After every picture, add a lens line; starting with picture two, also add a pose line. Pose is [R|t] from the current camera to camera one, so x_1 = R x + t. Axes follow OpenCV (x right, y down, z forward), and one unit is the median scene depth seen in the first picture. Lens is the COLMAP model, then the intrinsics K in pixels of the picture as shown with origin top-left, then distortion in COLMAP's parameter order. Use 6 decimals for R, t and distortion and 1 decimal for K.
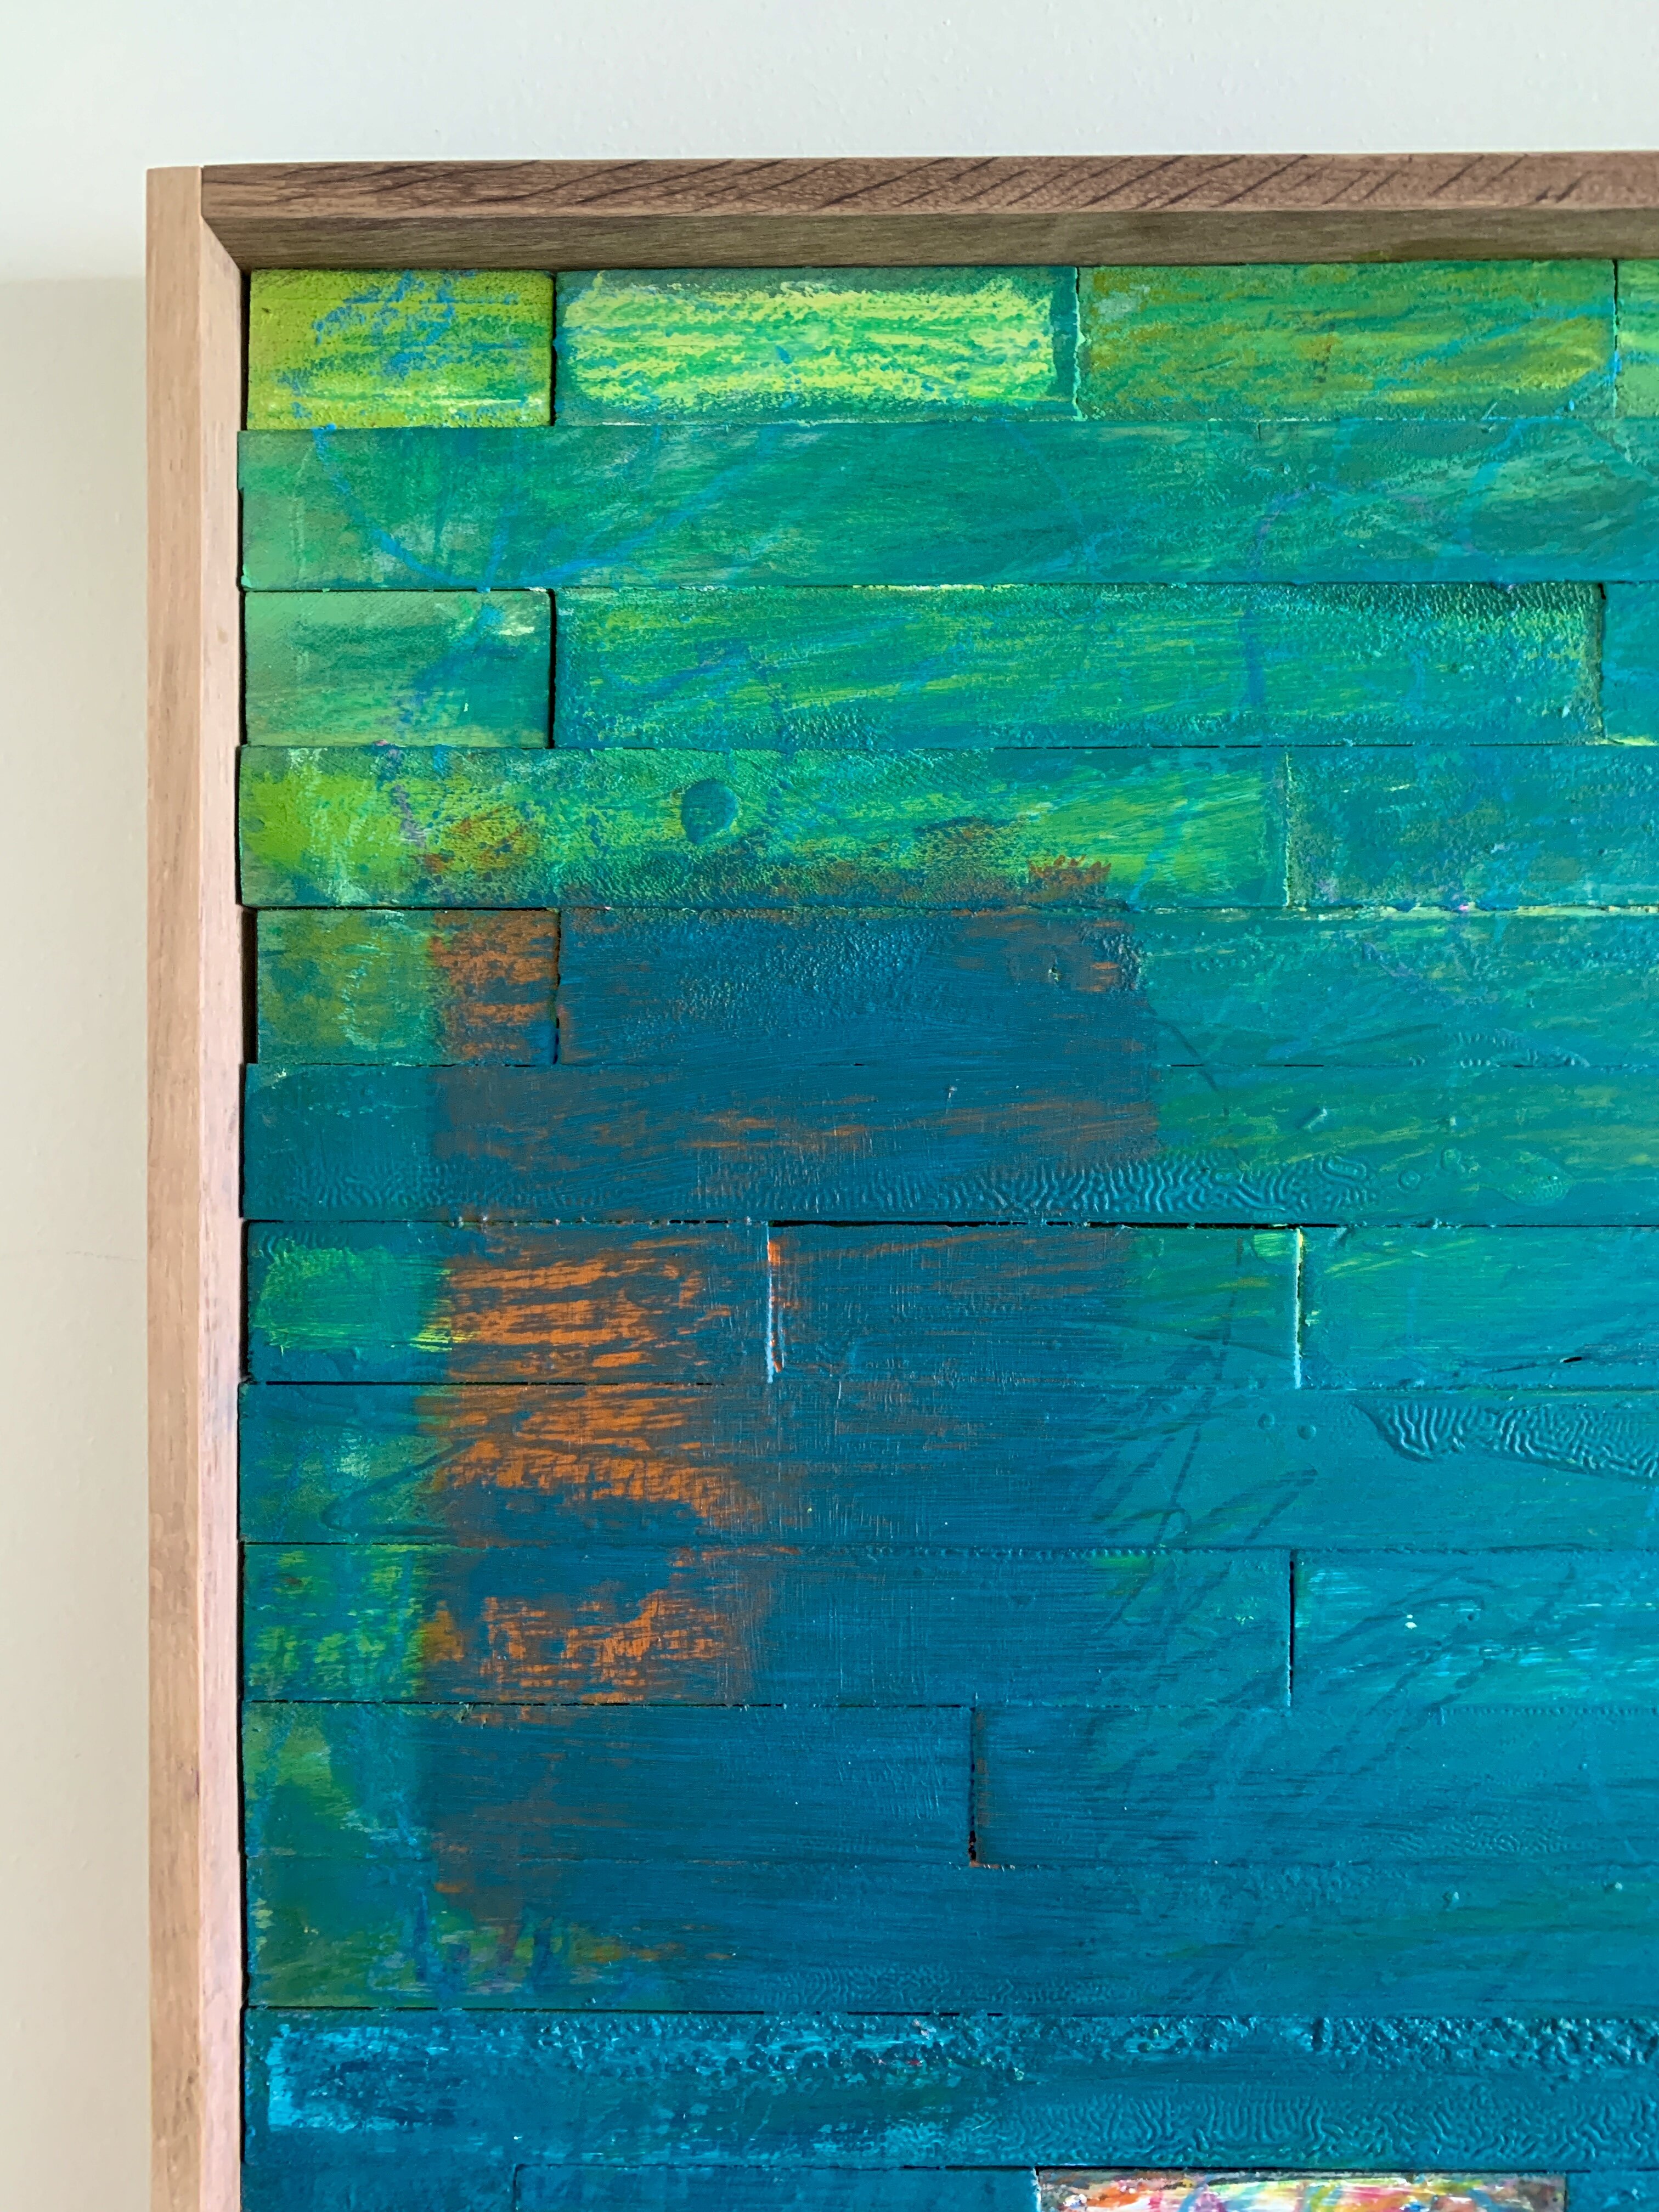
lens RADIAL K [[1668.9, 0, 829.5], [0, 1668.9, 1106.0], [0, 0, 1]] dist [0.005743, -0.017088]
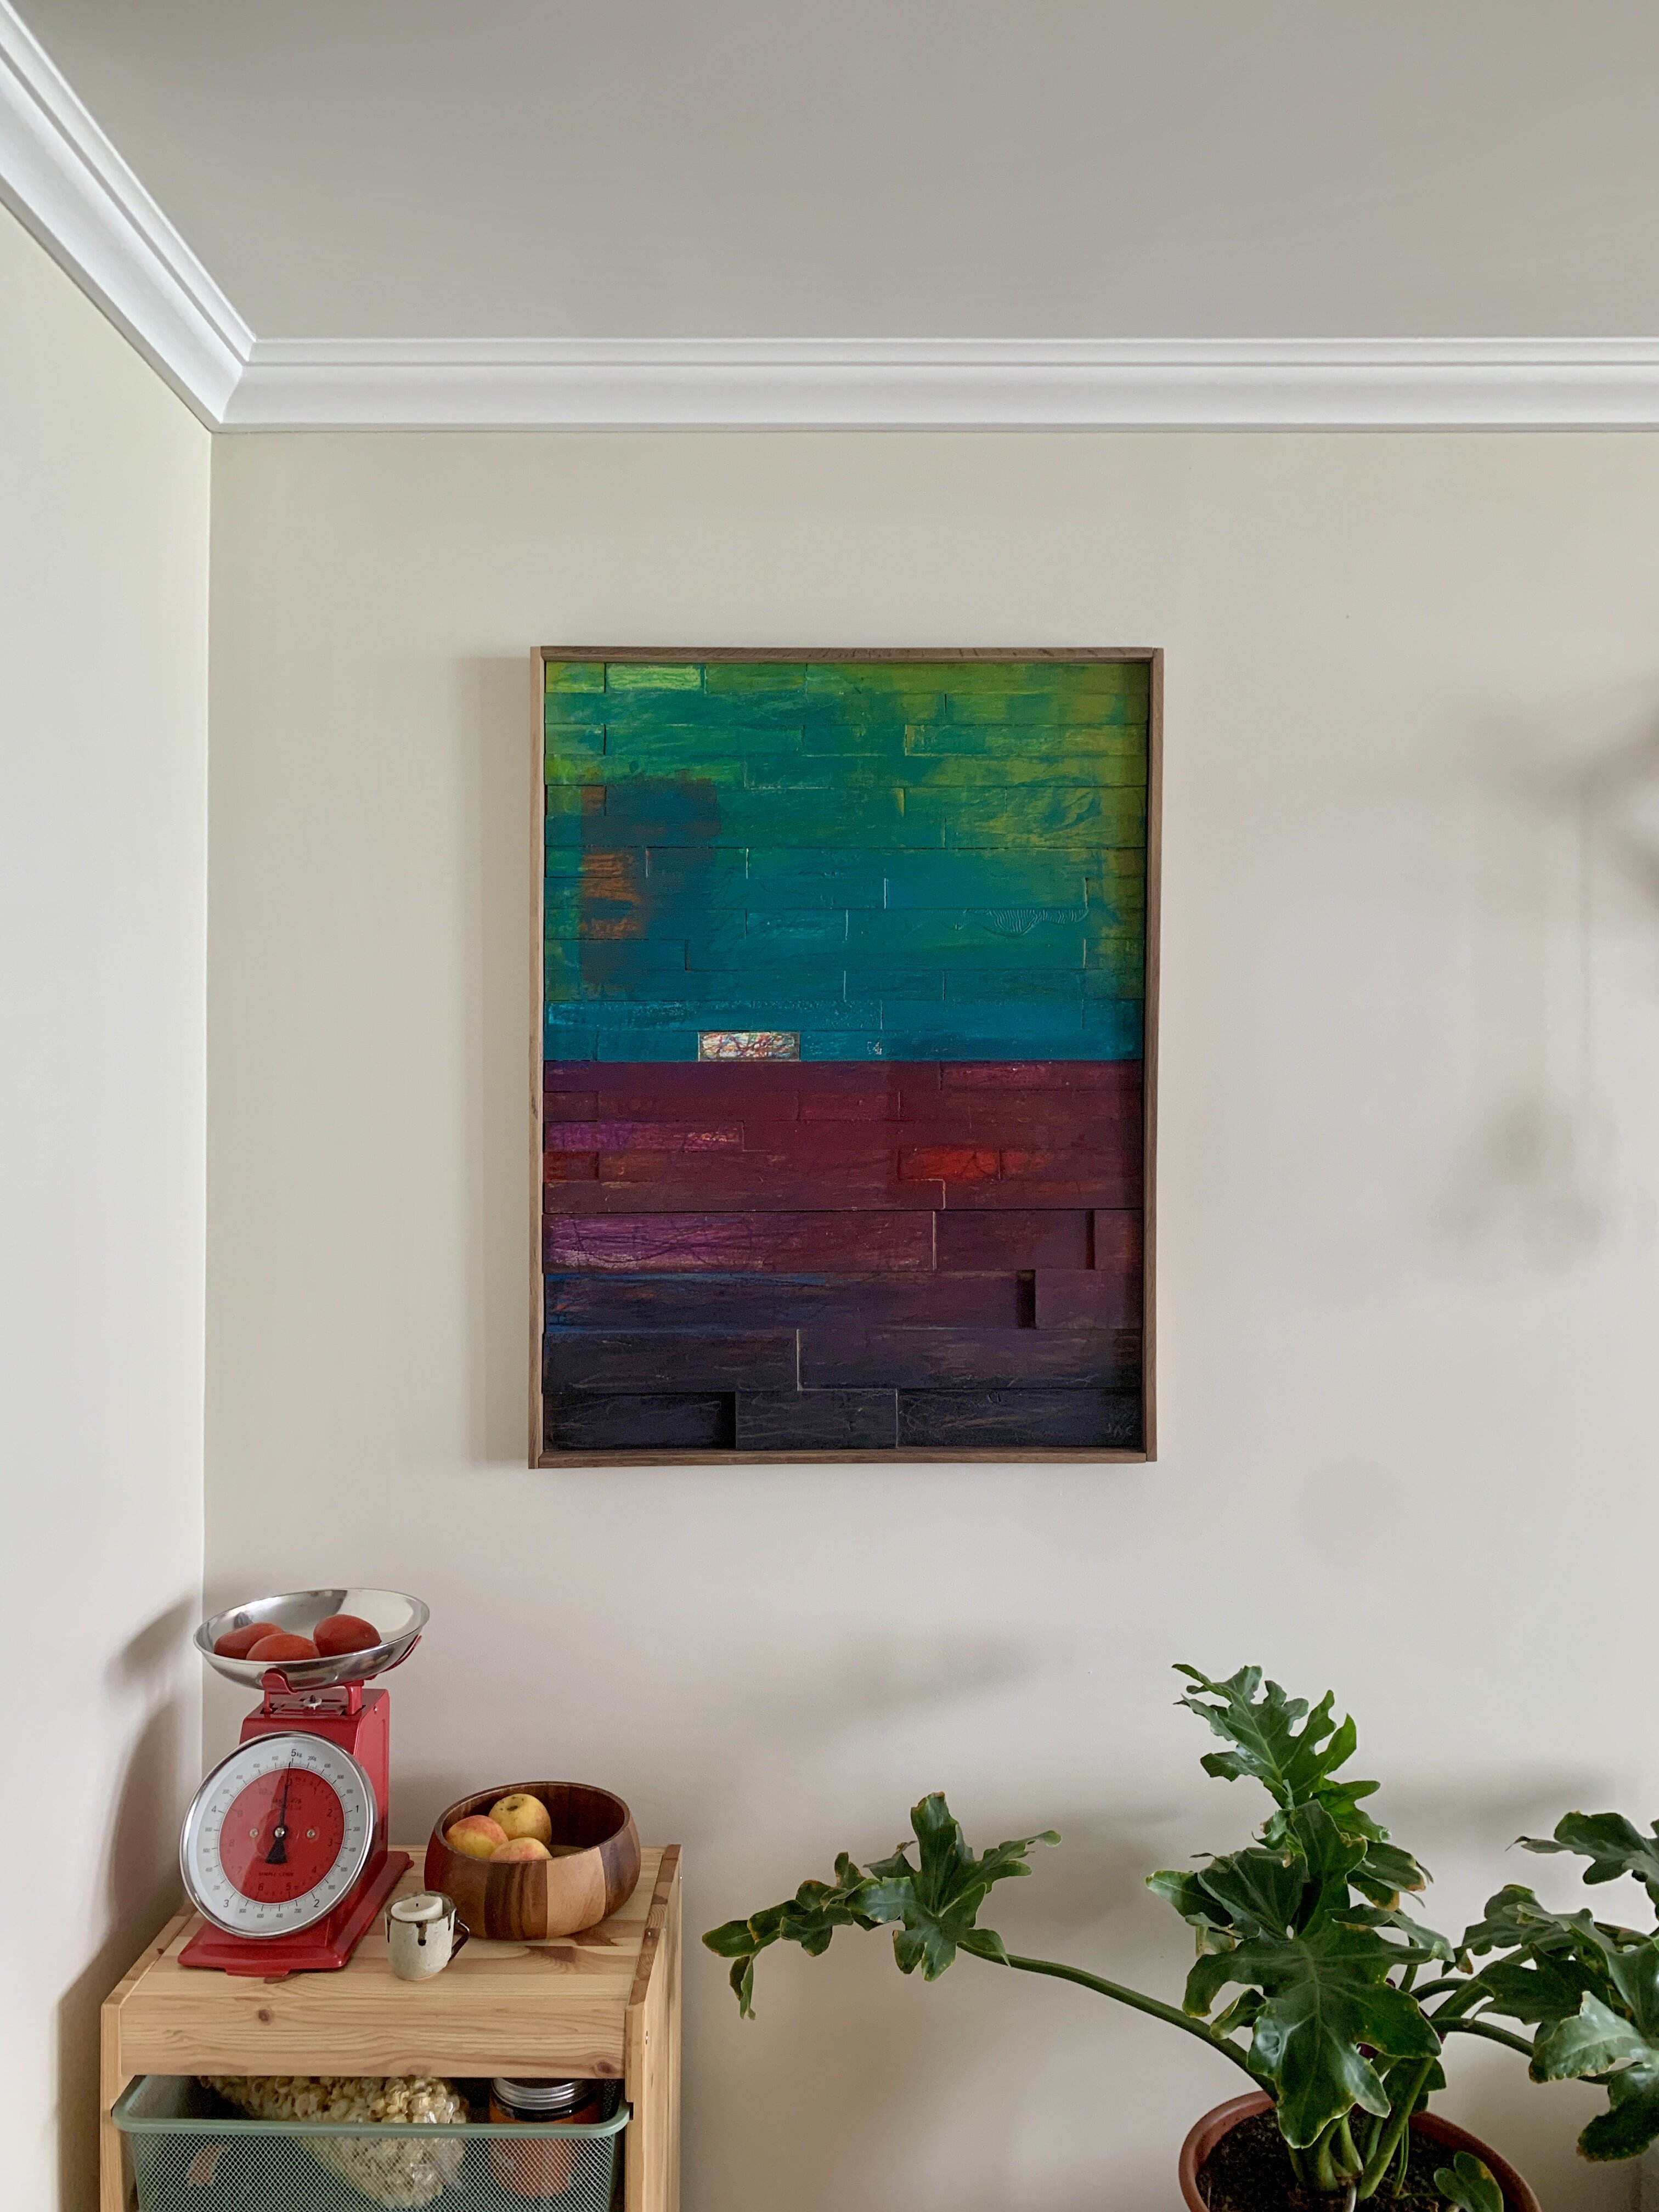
lens RADIAL K [[1677.3, 0, 824.0], [0, 1677.3, 1089.0], [0, 0, 1]] dist [0.148272, -0.442534]
pose [[0.999886, 0.002670, 0.014831, 0.443362], [-0.002512, 0.999940, -0.010660, 0.884697], [-0.014858, 0.010622, 0.999833, -4.276424]]
